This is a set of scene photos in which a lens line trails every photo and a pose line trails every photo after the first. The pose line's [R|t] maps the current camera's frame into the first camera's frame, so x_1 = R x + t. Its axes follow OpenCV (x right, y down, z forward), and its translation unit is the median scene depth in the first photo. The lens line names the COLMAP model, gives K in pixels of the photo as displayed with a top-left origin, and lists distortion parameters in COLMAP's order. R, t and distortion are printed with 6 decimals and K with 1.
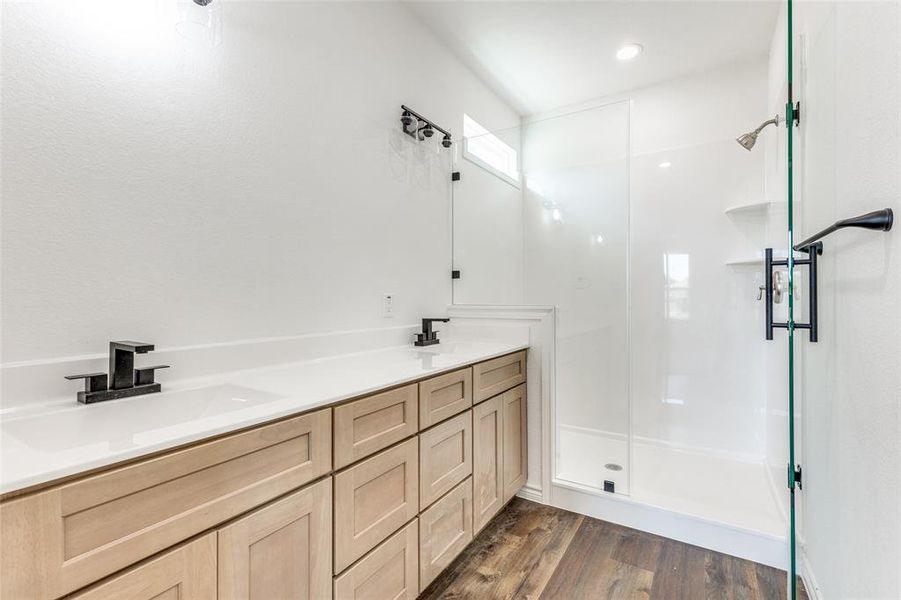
lens RADIAL K [[404.1, 0, 455.8], [0, 404.1, 297.5], [0, 0, 1]] dist [0.001407, 0.000186]
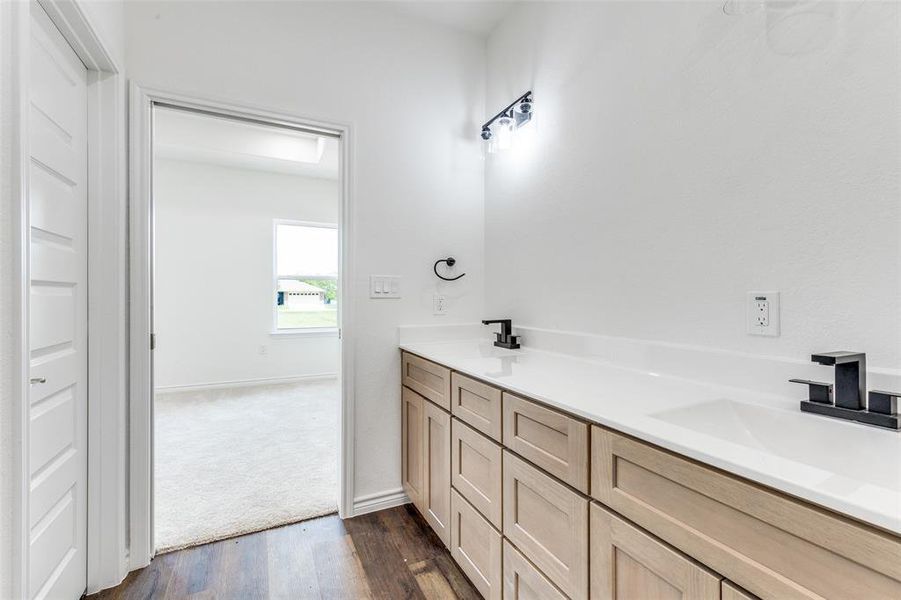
lens RADIAL K [[404.1, 0, 455.8], [0, 404.1, 297.5], [0, 0, 1]] dist [0.001407, 0.000186]
pose [[-0.524853, -0.016202, -0.851039, 0.719792], [-0.028043, 0.999605, -0.001735, 0.014092], [0.850731, 0.022955, -0.525100, 1.368574]]
